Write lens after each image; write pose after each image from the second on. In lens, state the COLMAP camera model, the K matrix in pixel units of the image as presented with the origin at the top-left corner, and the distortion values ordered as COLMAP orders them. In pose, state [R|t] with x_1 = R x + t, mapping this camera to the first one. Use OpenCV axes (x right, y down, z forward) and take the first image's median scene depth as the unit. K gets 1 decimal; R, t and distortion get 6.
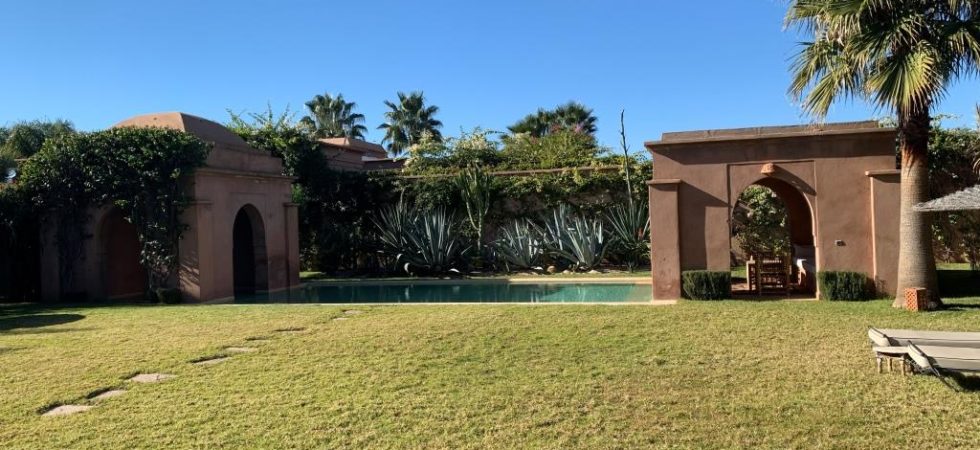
lens RADIAL K [[730.4, 0, 487.7], [0, 730.4, 226.0], [0, 0, 1]] dist [0.002300, -0.000950]
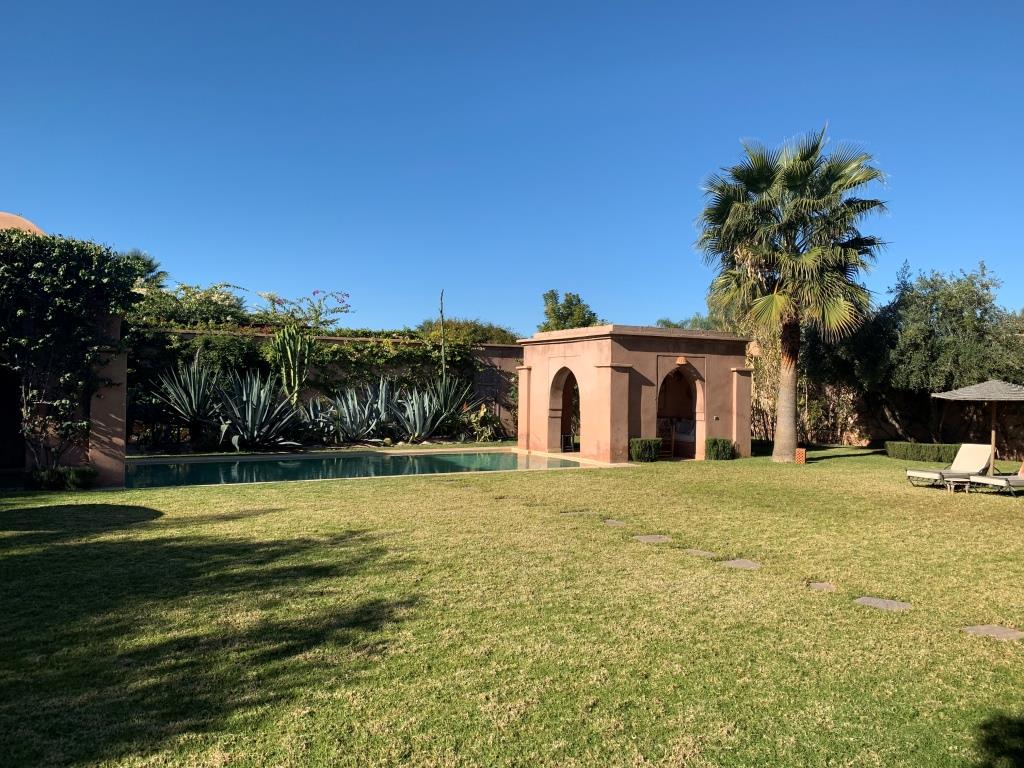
lens RADIAL K [[773.8, 0, 511.7], [0, 773.8, 373.2], [0, 0, 1]] dist [0.028462, -0.034290]
pose [[0.721544, 0.055282, 0.690158, -0.522018], [-0.029310, 0.998353, -0.049326, 0.014563], [-0.691748, 0.015362, 0.721975, 0.133493]]
